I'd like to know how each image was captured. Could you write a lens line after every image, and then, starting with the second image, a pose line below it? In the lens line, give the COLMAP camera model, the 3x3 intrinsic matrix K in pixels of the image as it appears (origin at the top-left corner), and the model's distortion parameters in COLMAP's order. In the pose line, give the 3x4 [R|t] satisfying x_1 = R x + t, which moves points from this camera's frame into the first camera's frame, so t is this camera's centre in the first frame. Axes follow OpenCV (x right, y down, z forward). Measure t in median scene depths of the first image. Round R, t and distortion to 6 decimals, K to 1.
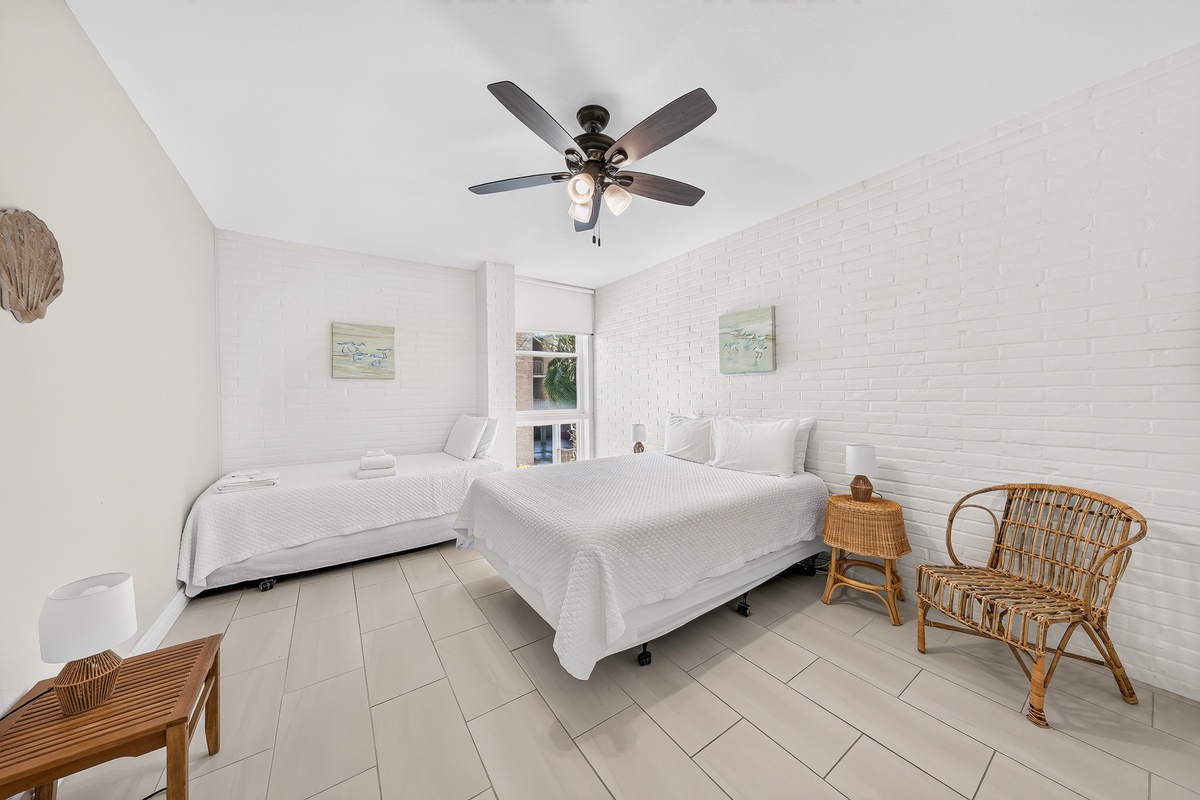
lens RADIAL K [[407.2, 0, 601.7], [0, 407.2, 396.1], [0, 0, 1]] dist [0.002486, -0.000229]
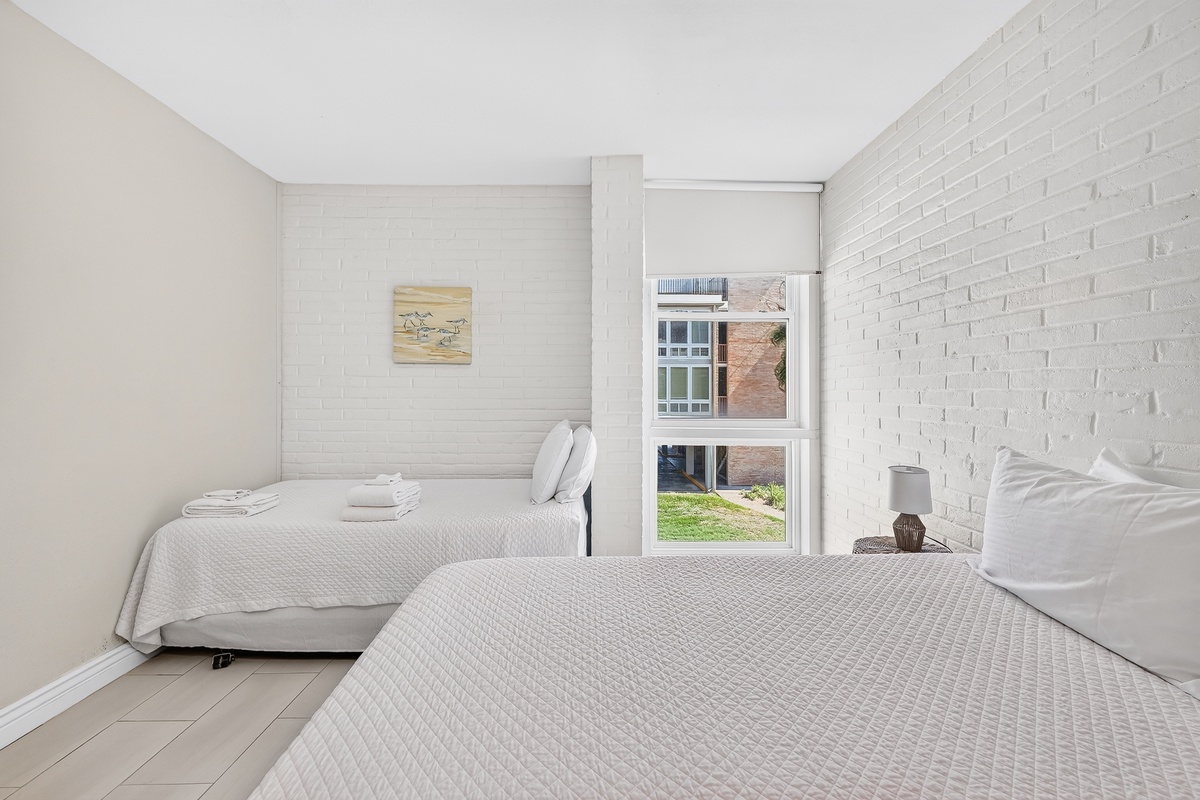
lens RADIAL K [[476.5, 0, 593.2], [0, 476.5, 387.4], [0, 0, 1]] dist [-0.003299, 0.001553]
pose [[0.827523, 0.009255, -0.561356, 0.102316], [-0.015542, 0.999859, -0.006427, -0.001529], [0.561217, 0.014043, 0.827549, 0.474386]]
